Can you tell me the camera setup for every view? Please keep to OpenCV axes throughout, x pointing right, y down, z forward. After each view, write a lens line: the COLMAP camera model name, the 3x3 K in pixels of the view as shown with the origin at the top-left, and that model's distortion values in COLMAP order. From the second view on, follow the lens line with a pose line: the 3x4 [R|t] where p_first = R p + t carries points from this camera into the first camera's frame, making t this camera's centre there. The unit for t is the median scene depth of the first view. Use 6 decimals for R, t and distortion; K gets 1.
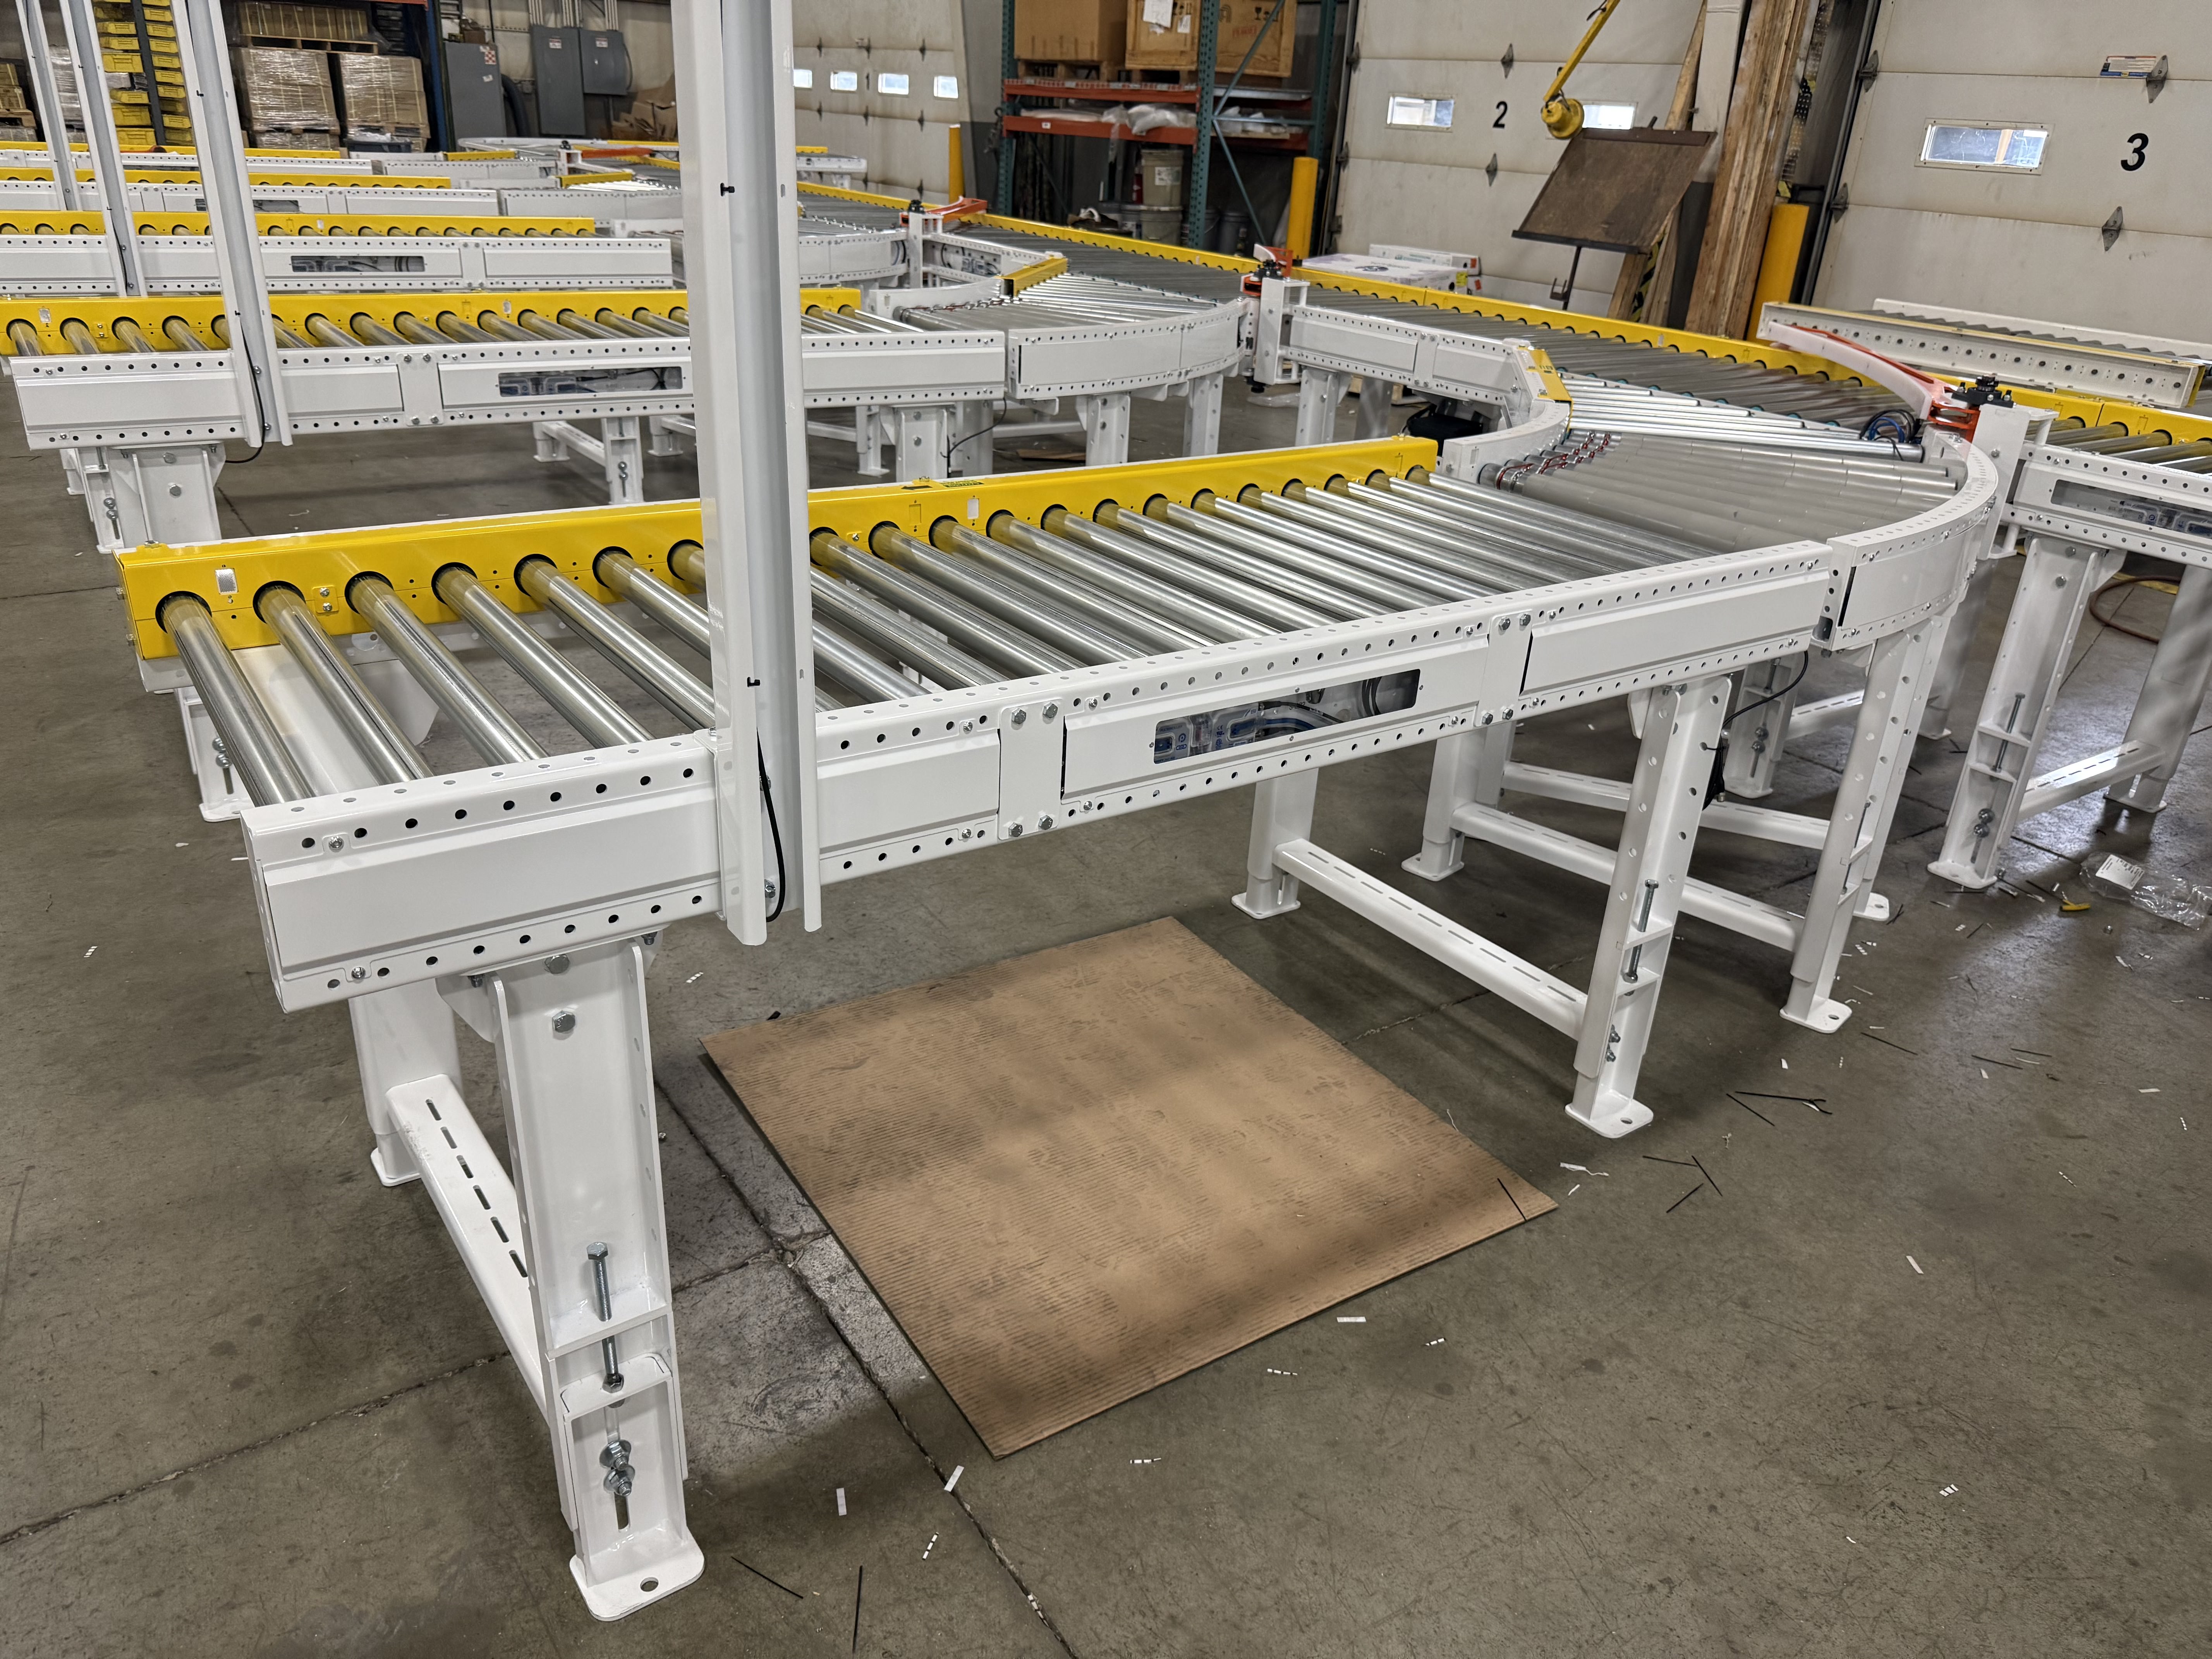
lens RADIAL K [[1568.0, 0, 1107.5], [0, 1568.0, 838.0], [0, 0, 1]] dist [0.000562, -0.005536]
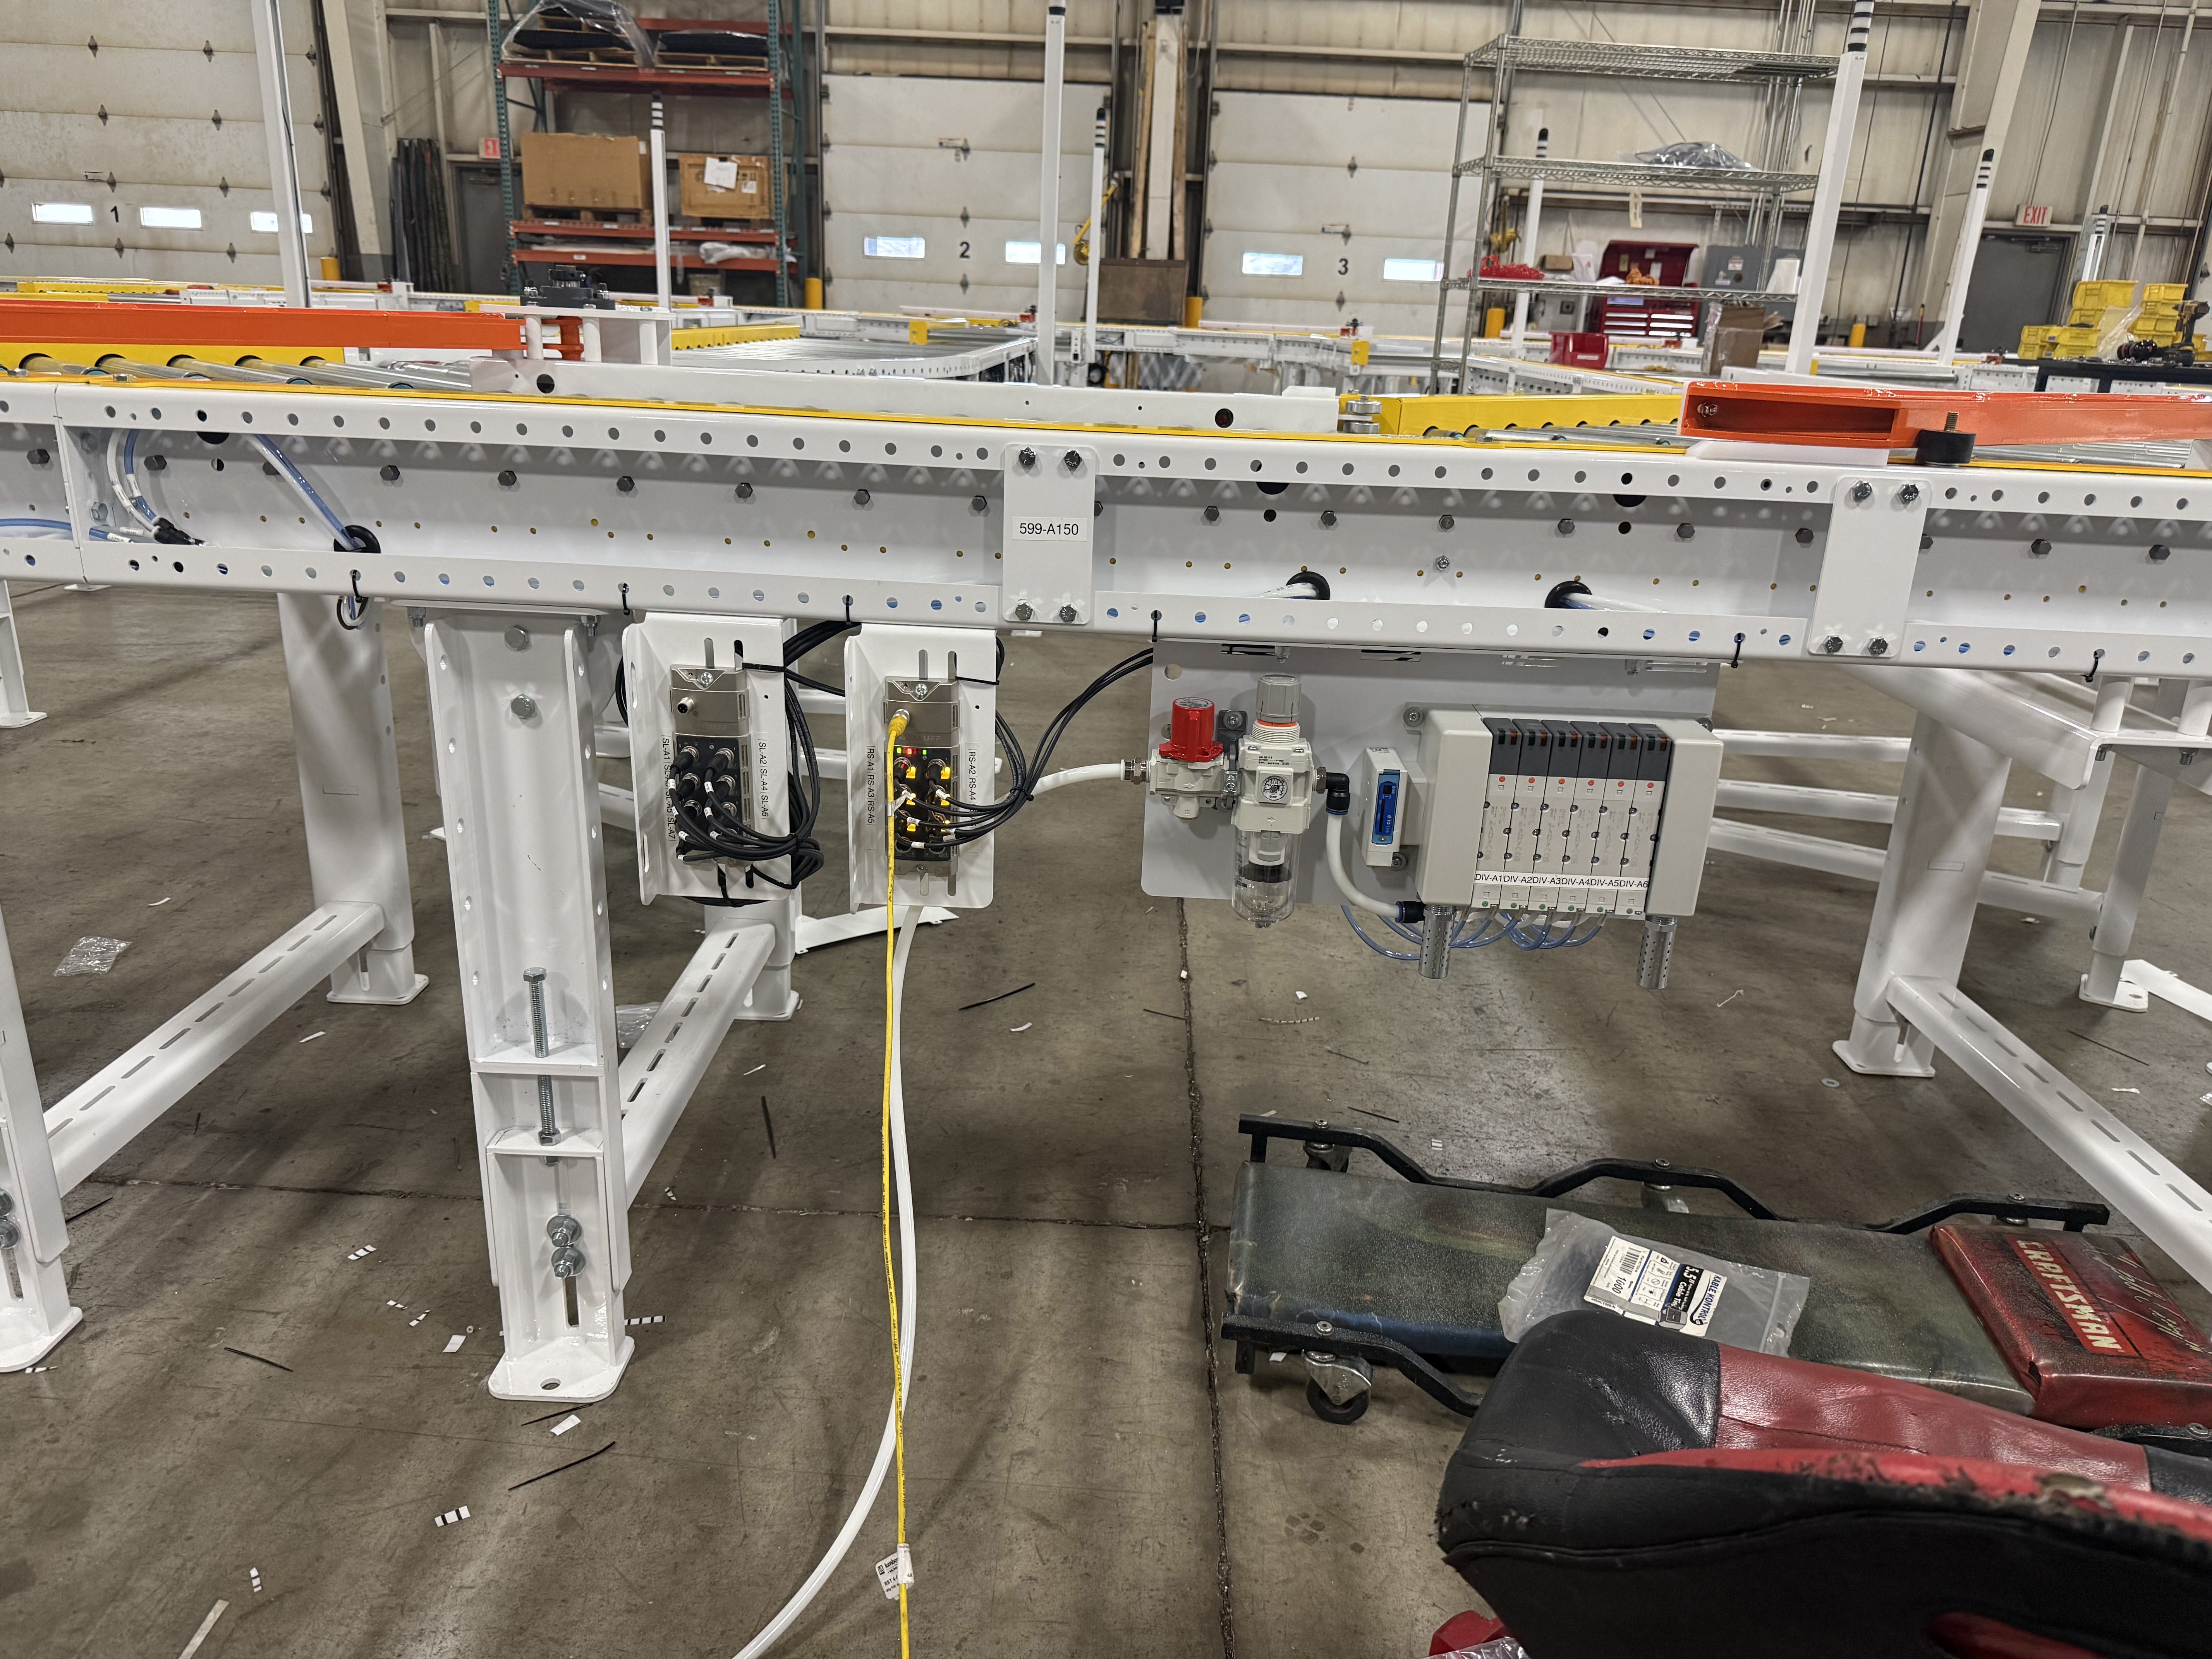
lens RADIAL K [[1567.7, 0, 1116.0], [0, 1567.7, 817.9], [0, 0, 1]] dist [0.006765, -0.012830]
pose [[0.585026, -0.280286, 0.761042, -0.958157], [0.337642, 0.937368, 0.085674, -0.003684], [-0.737389, 0.206838, 0.643020, -0.019011]]
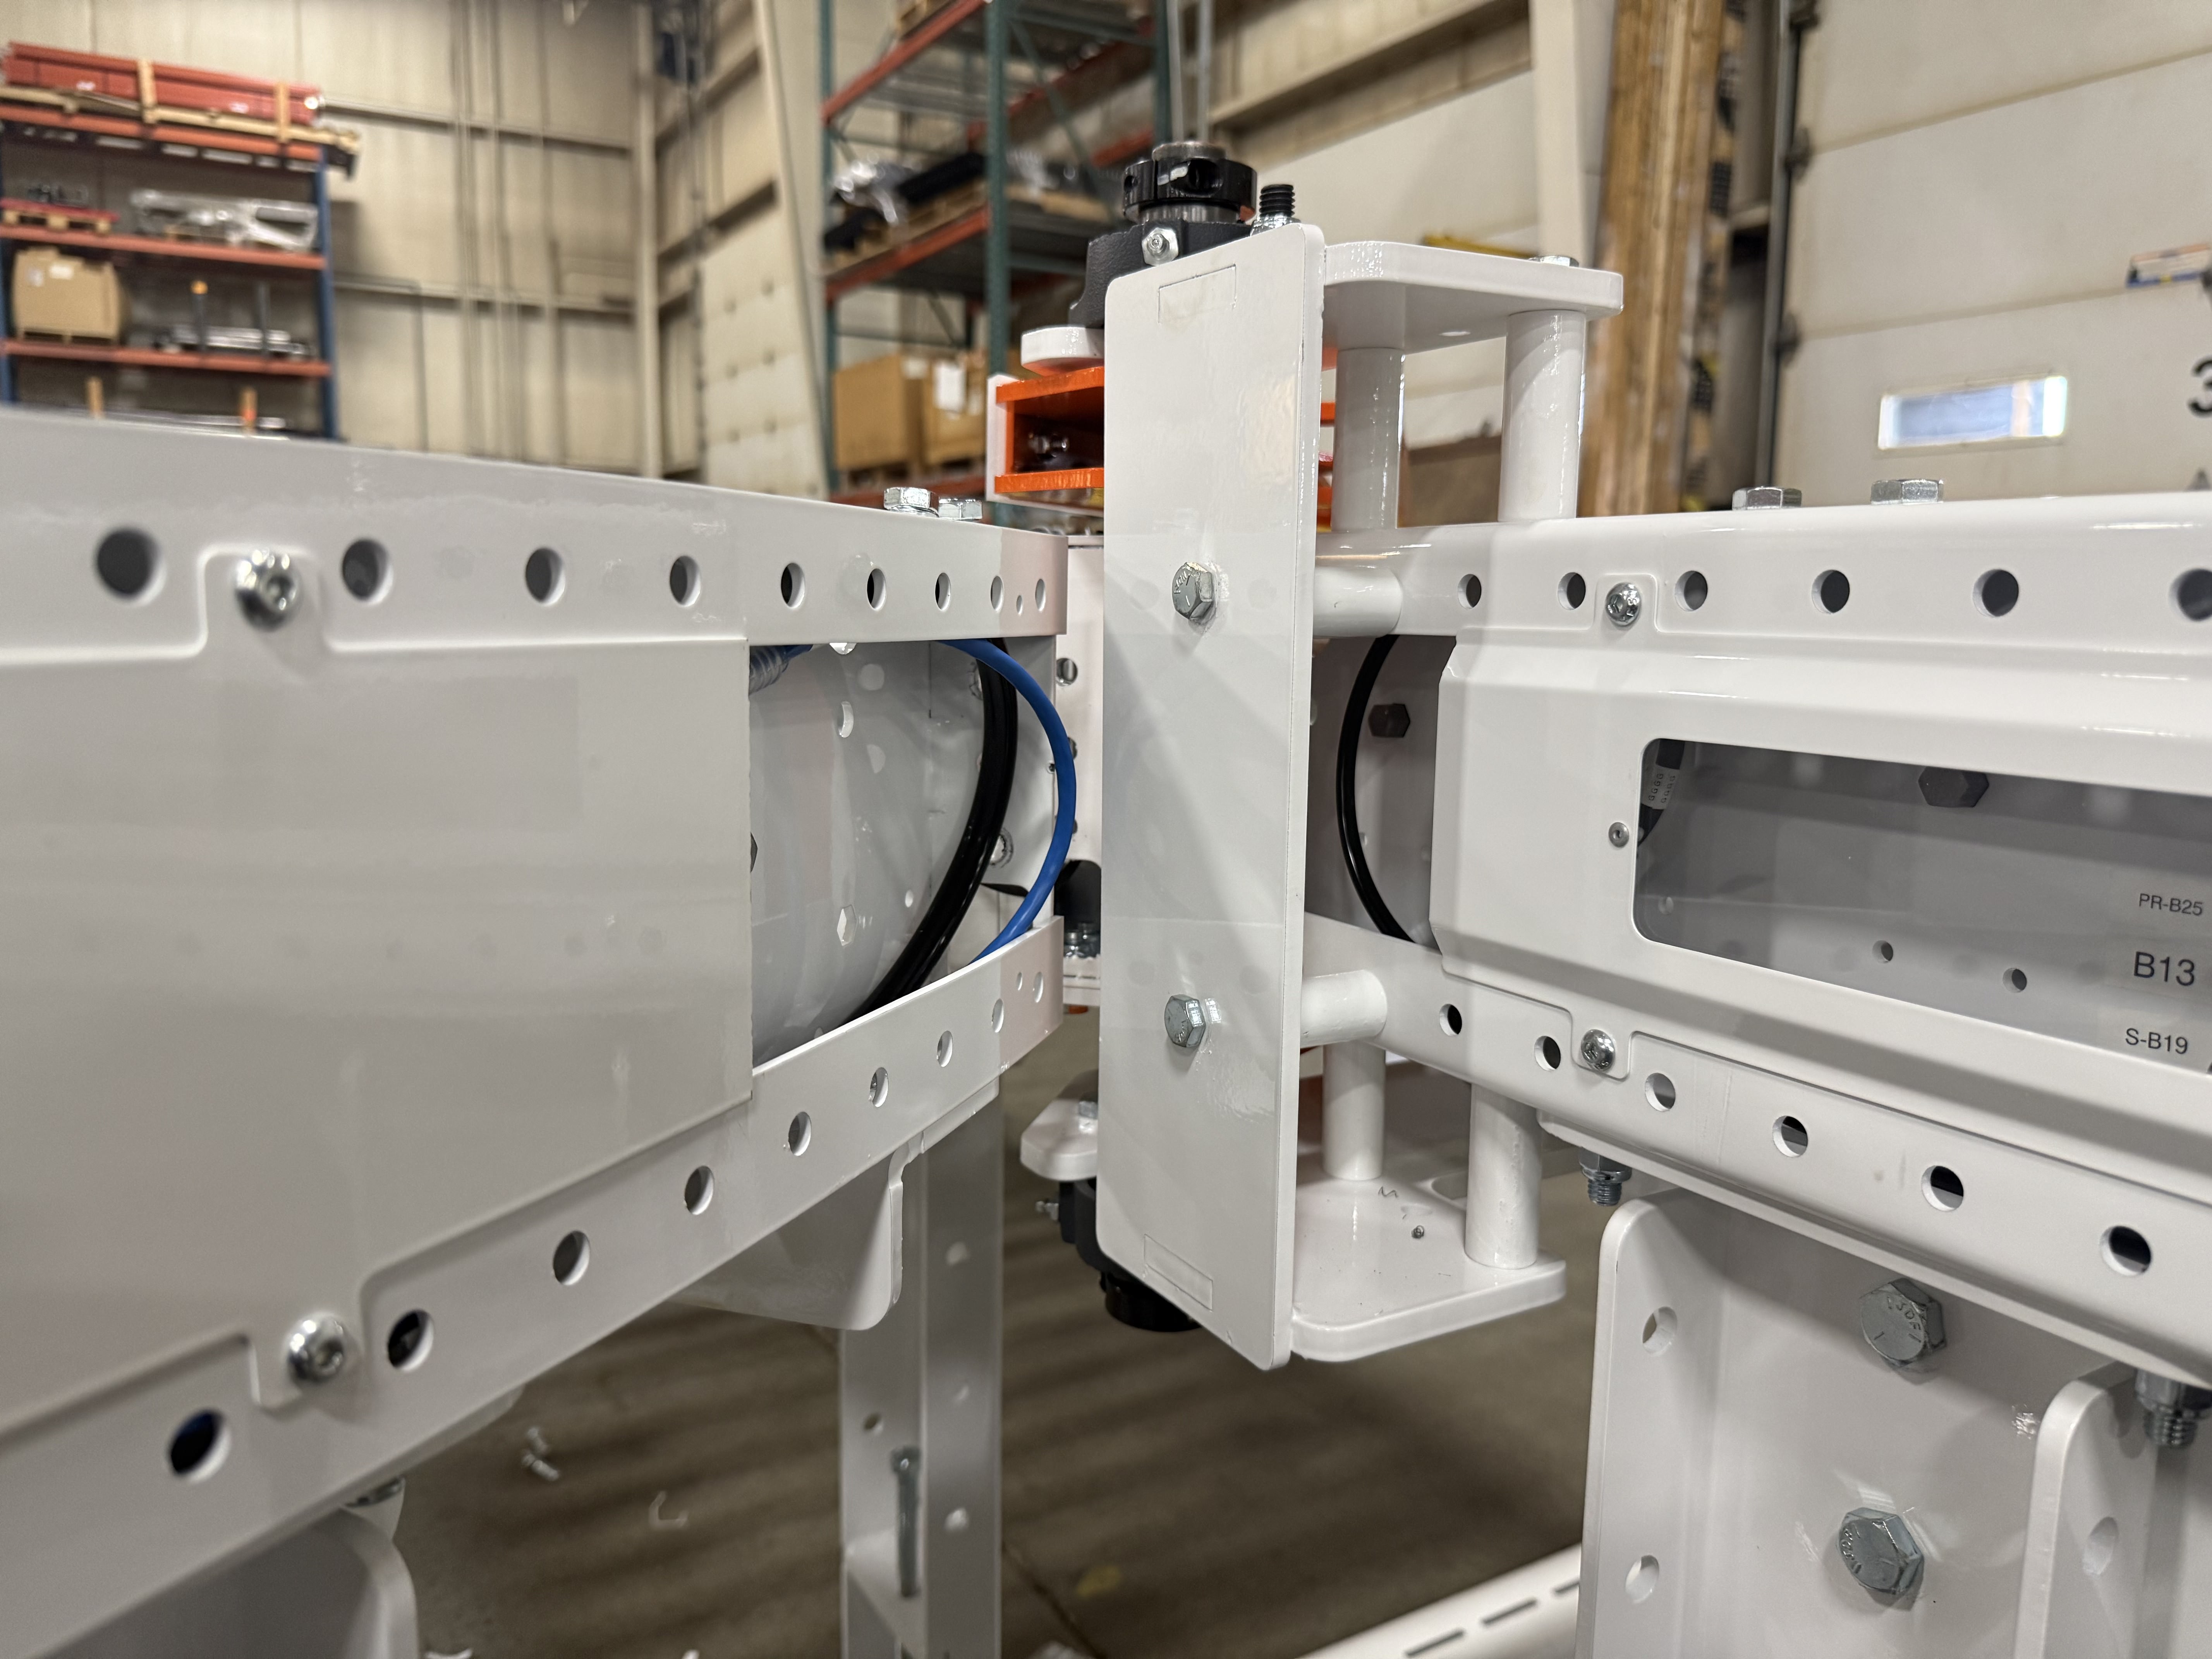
lens RADIAL K [[1567.7, 0, 1116.0], [0, 1567.7, 817.9], [0, 0, 1]] dist [0.006765, -0.012830]
pose [[0.996044, -0.031232, -0.083190, 0.179099], [0.004916, 0.954131, -0.299350, -0.058287], [0.088724, 0.297757, 0.950510, 0.274834]]
